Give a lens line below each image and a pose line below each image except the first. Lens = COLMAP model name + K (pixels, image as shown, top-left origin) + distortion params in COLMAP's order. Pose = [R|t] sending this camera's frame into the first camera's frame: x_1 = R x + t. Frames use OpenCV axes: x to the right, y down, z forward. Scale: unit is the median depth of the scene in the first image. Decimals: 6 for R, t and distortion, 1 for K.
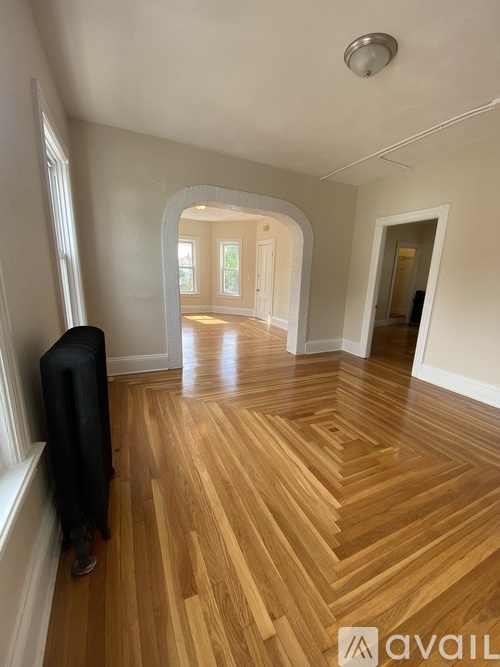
lens RADIAL K [[271.0, 0, 251.5], [0, 271.0, 335.0], [0, 0, 1]] dist [0.013924, -0.011340]
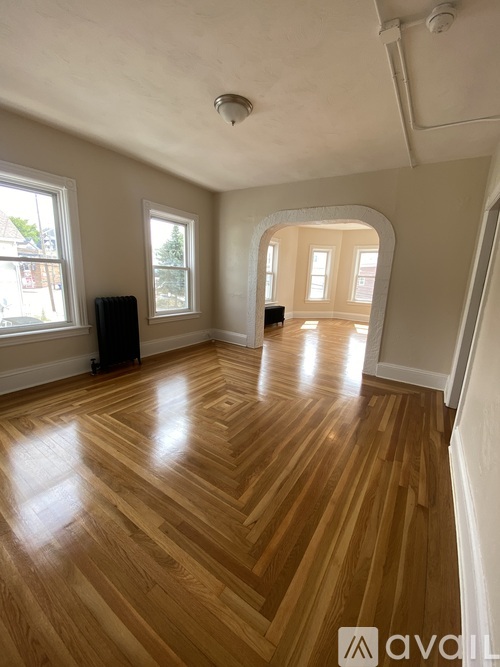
lens RADIAL K [[272.9, 0, 235.4], [0, 272.9, 318.5], [0, 0, 1]] dist [0.013966, -0.000076]
pose [[0.492279, 0.126294, -0.861227, 1.458970], [-0.221995, 0.974915, 0.016074, -0.039878], [0.841653, 0.183275, 0.507967, 0.400987]]
